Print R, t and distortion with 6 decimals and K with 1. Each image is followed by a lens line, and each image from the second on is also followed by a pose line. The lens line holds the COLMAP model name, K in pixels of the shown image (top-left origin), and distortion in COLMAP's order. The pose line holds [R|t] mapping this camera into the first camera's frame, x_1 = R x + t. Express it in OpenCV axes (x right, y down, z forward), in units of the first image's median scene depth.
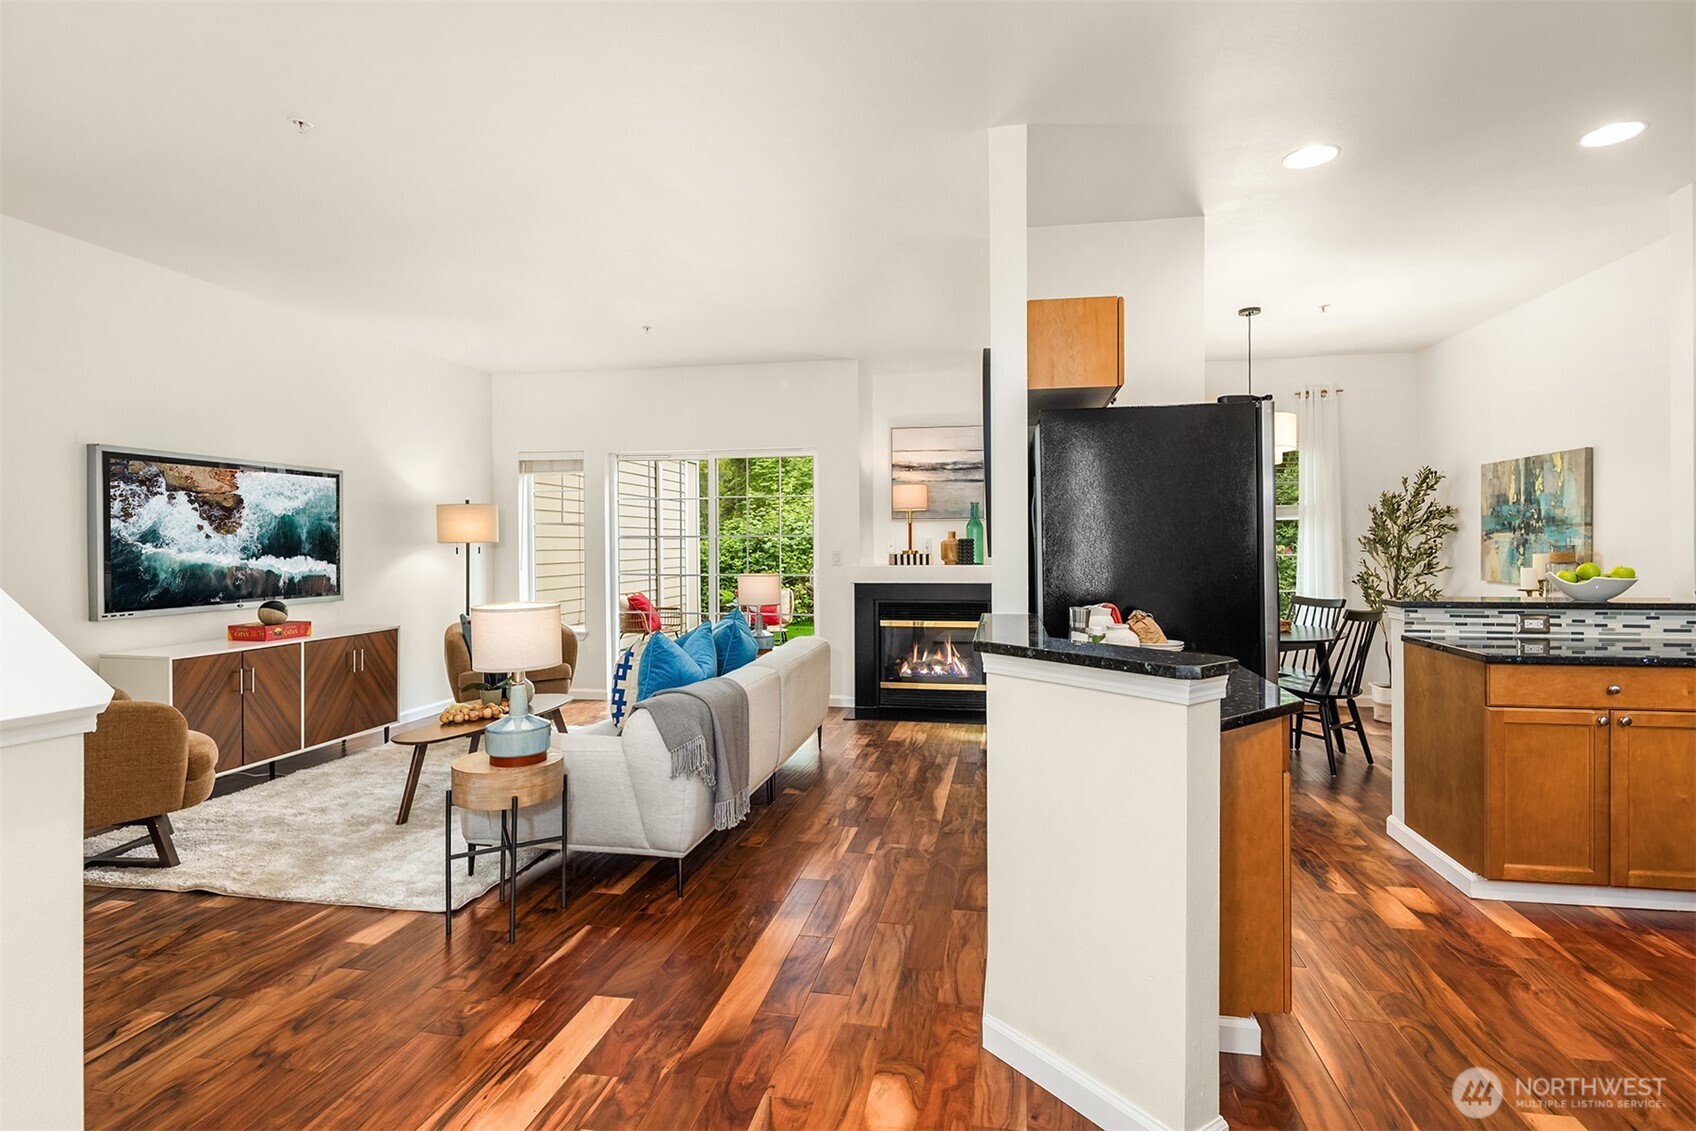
lens RADIAL K [[813.5, 0, 842.3], [0, 813.5, 535.2], [0, 0, 1]] dist [-0.000032, -0.000915]
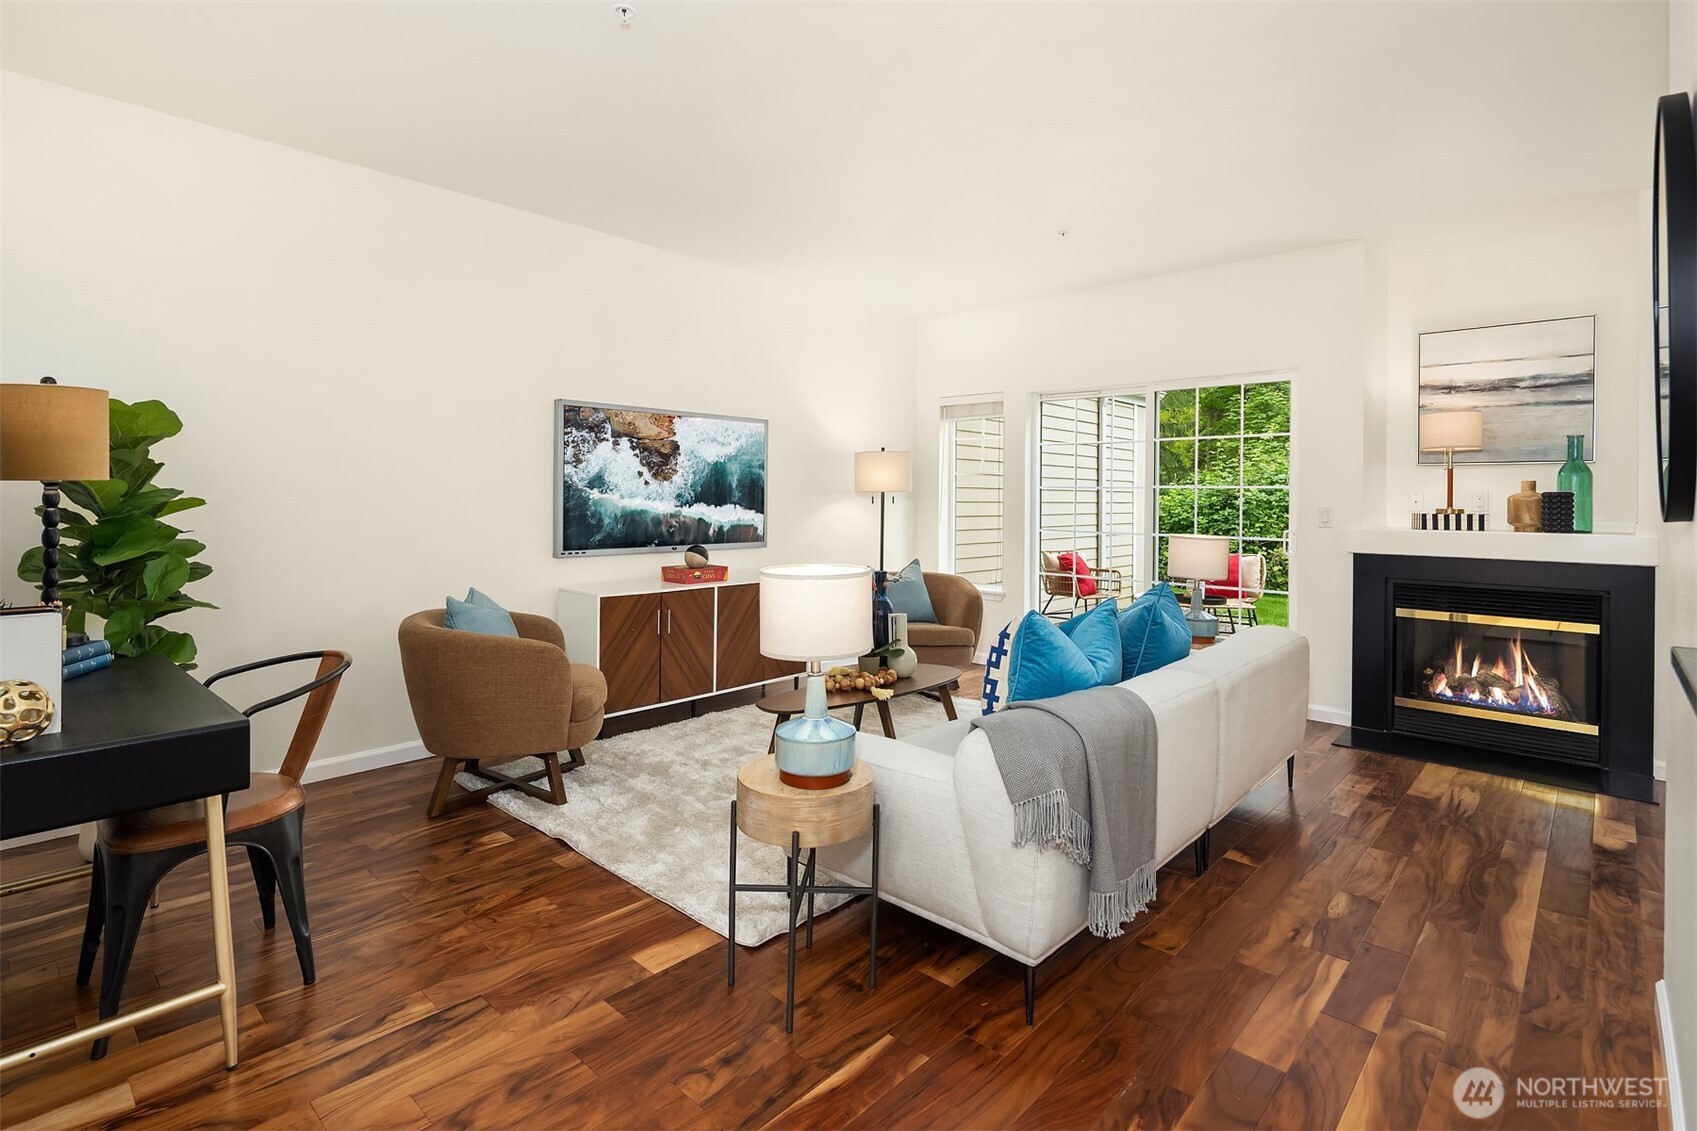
lens RADIAL K [[797.7, 0, 871.0], [0, 797.7, 496.5], [0, 0, 1]] dist [0.001396, -0.000603]
pose [[0.860207, 0.011245, -0.509821, 0.010005], [-0.007337, 0.999926, 0.009675, 0.007623], [0.509892, -0.004582, 0.860226, 0.246886]]
